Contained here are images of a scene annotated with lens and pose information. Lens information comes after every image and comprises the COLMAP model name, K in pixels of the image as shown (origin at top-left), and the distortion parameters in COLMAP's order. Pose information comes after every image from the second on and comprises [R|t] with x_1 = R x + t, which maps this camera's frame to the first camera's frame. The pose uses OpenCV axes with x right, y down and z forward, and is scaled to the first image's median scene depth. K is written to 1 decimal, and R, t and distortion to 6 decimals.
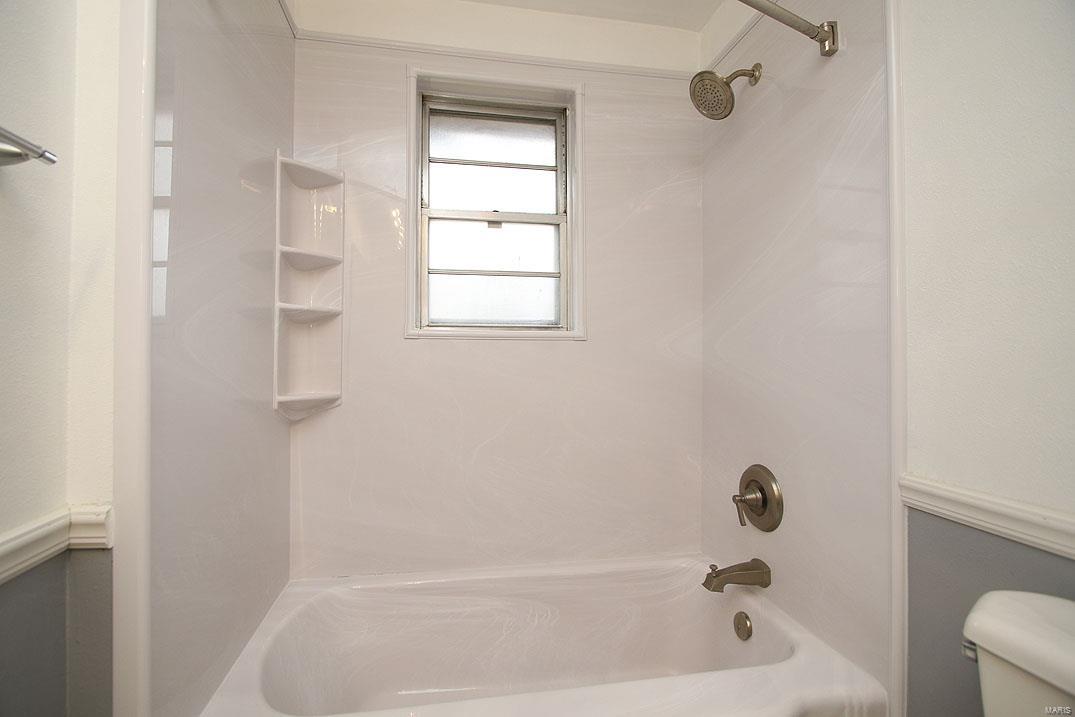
lens RADIAL K [[499.0, 0, 529.0], [0, 499.0, 349.4], [0, 0, 1]] dist [-0.012468, 0.000320]
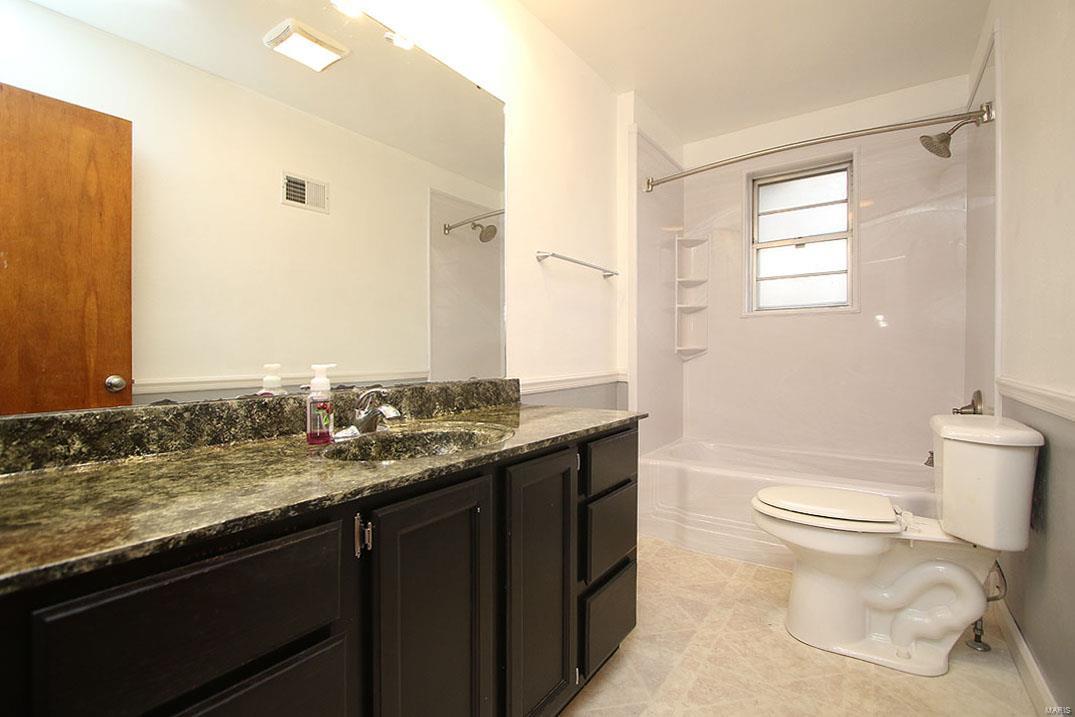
lens RADIAL K [[499.0, 0, 540.4], [0, 499.0, 358.2], [0, 0, 1]] dist [-0.012468, 0.000320]
pose [[0.710966, -0.002480, -0.703222, 0.476537], [0.023951, 0.999499, 0.020690, 0.065268], [0.702818, -0.031553, 0.710670, -0.778830]]
